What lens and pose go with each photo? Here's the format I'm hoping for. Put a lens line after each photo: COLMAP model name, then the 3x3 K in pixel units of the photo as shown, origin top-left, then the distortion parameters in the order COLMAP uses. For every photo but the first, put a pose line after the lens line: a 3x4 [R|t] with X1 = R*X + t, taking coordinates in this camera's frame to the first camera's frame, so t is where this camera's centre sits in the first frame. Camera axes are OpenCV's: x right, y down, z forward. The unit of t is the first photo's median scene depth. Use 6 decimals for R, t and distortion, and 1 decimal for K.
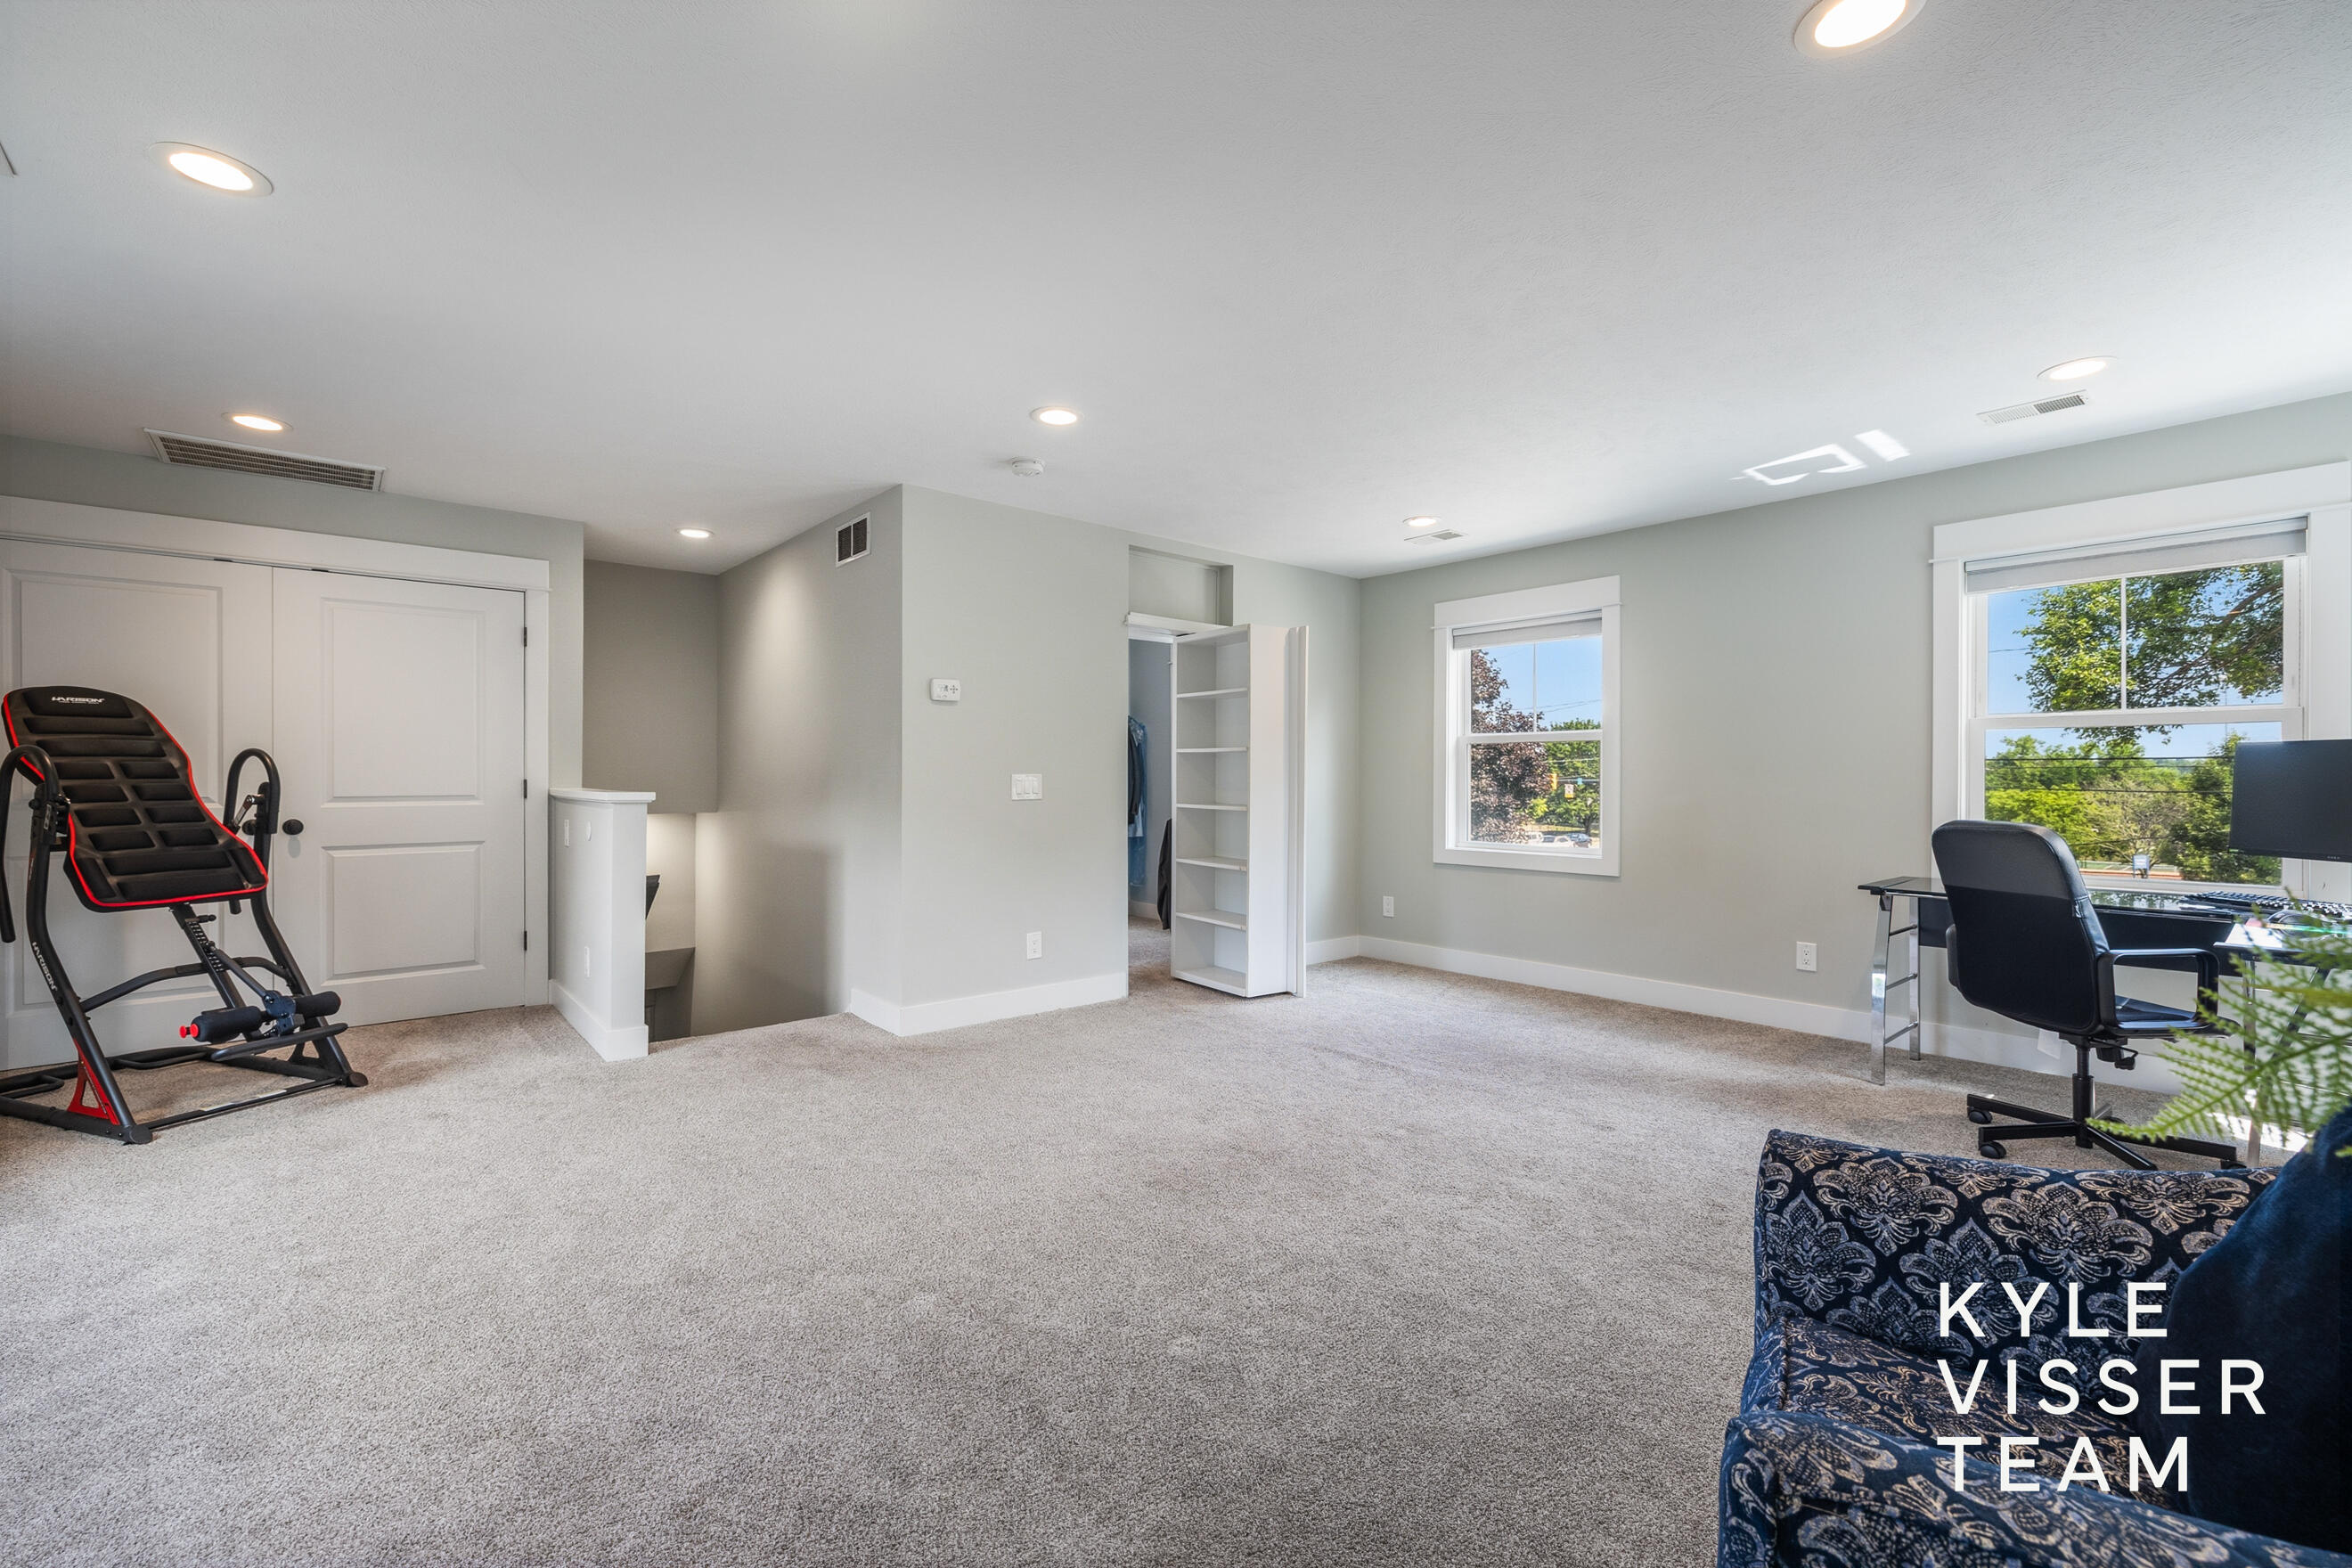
lens RADIAL K [[1000.9, 0, 1167.4], [0, 1000.9, 778.9], [0, 0, 1]] dist [0.000001, 0.000226]
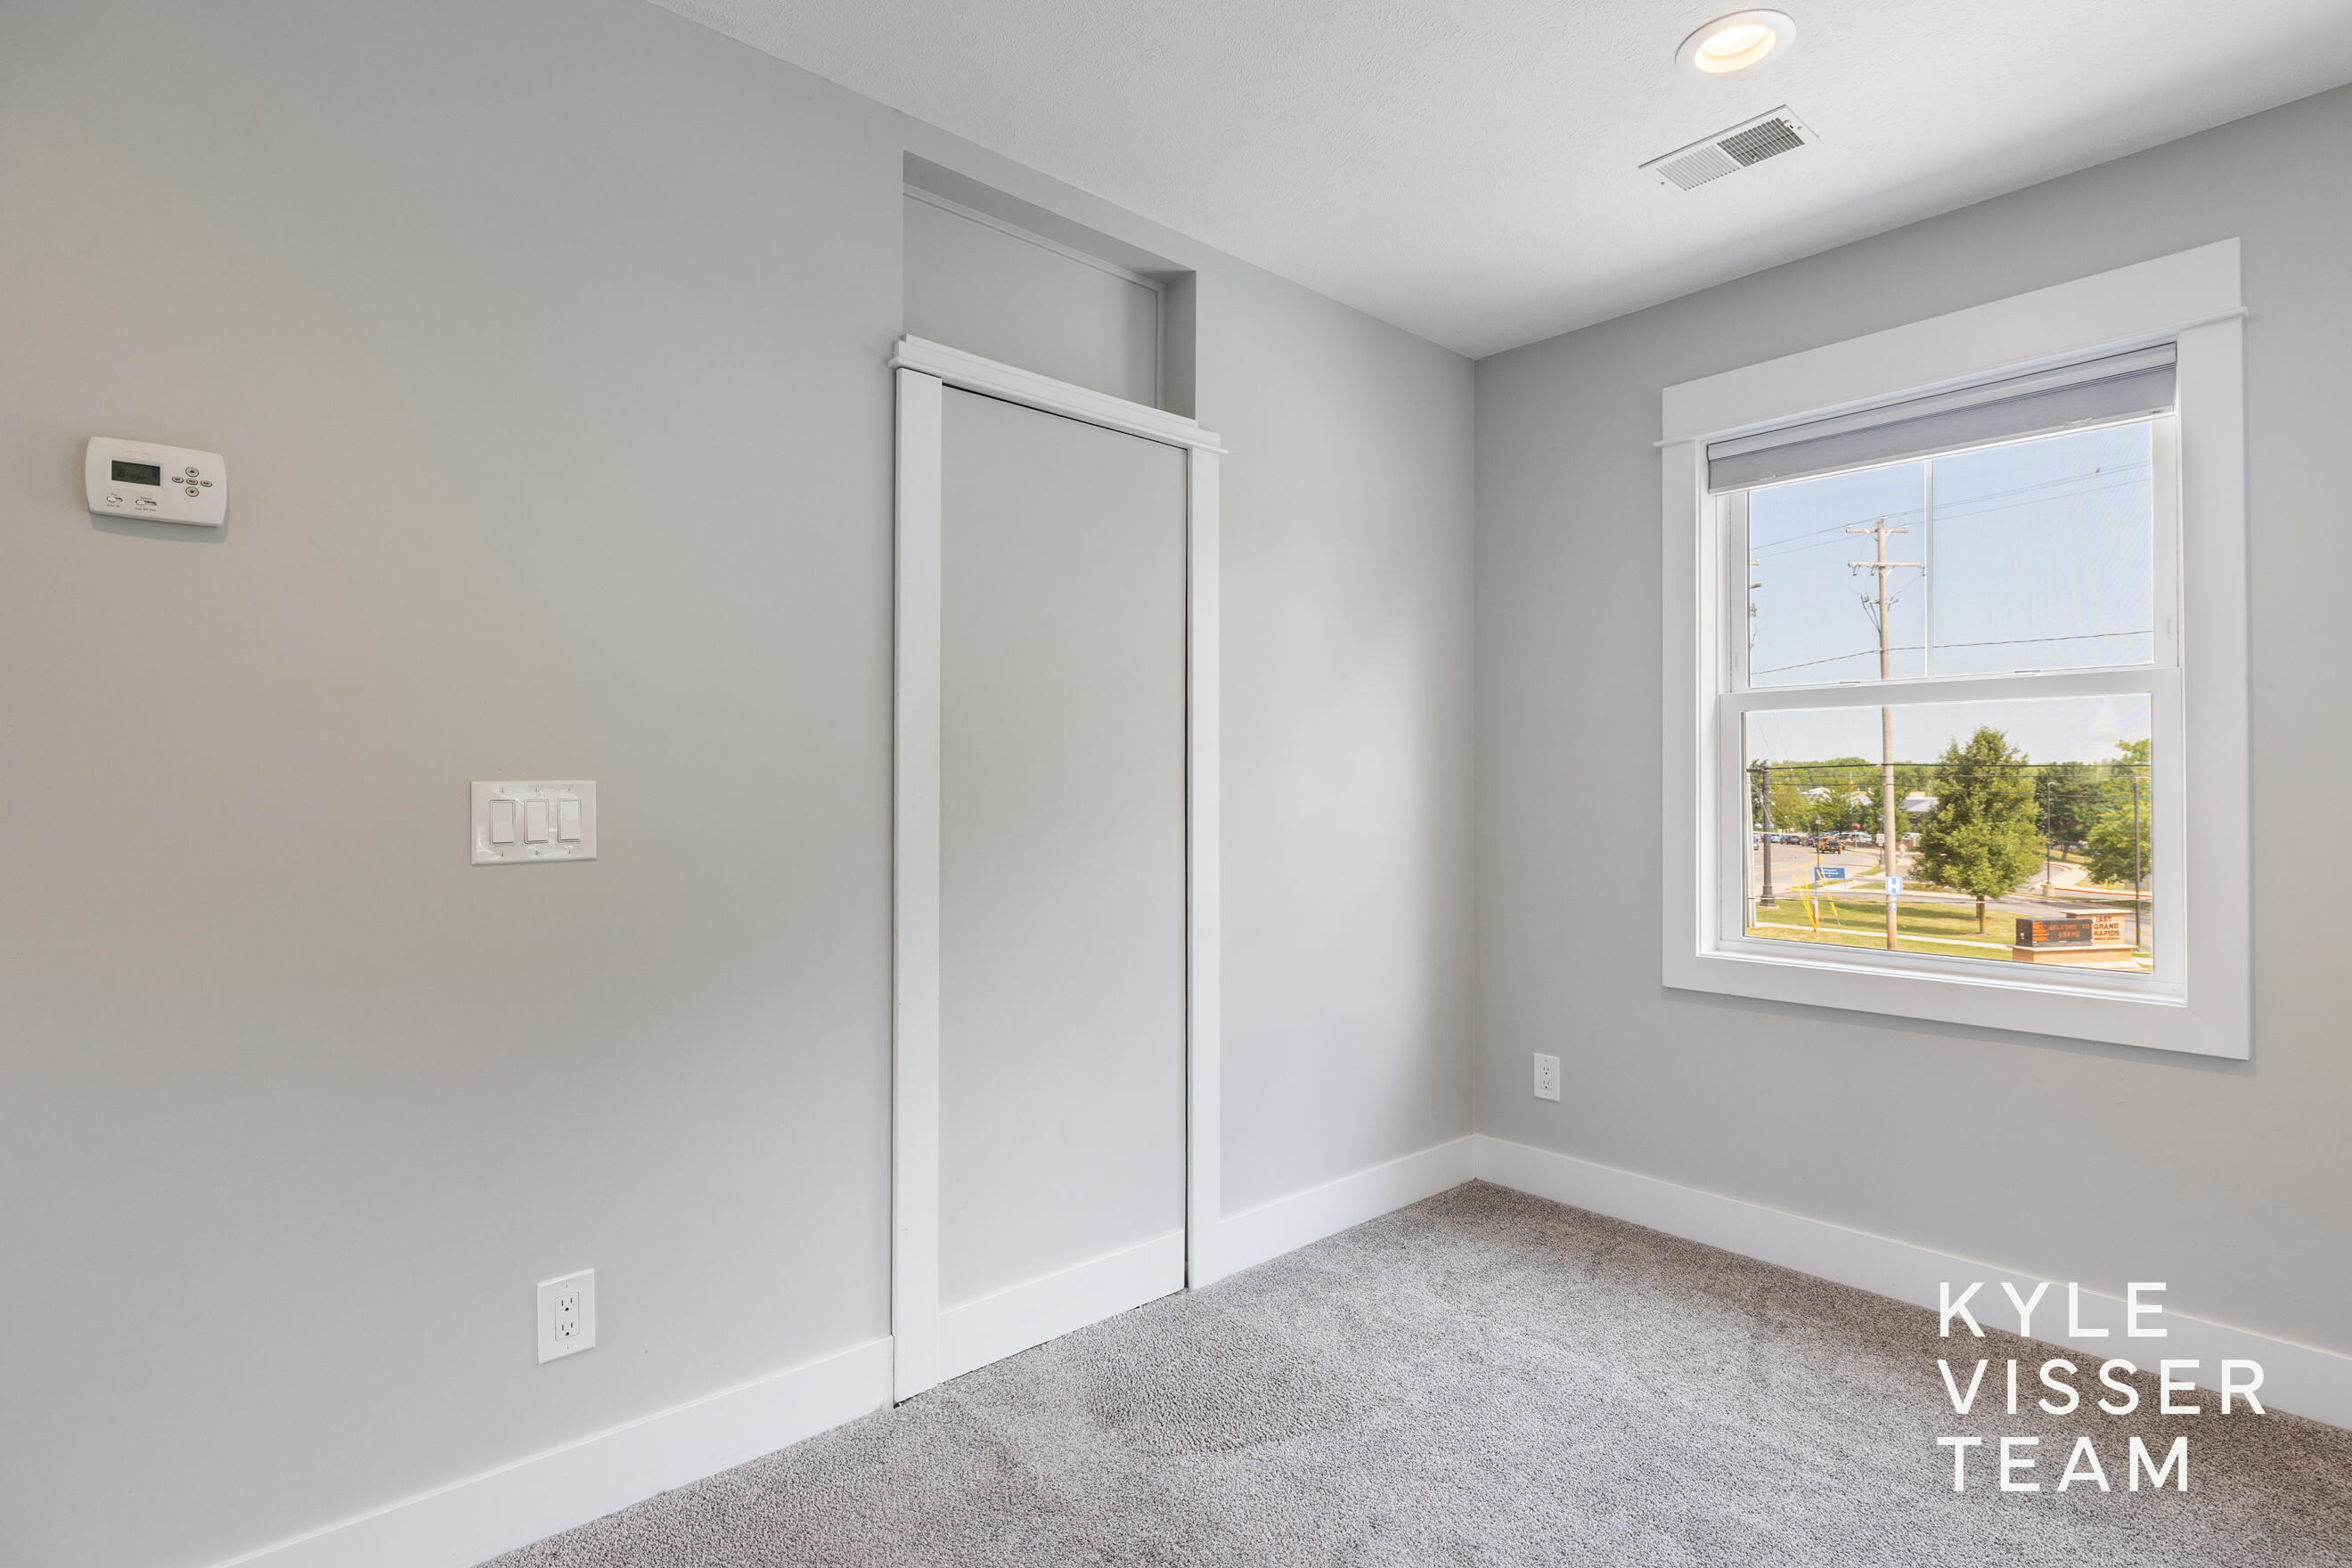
lens RADIAL K [[1147.8, 0, 1175.1], [0, 1147.8, 782.2], [0, 0, 1]] dist [-0.000467, 0.000044]
pose [[0.999667, -0.001513, 0.025753, 0.046466], [0.001712, 0.999969, -0.007716, -0.001114], [-0.025741, 0.007758, 0.999639, 0.553999]]
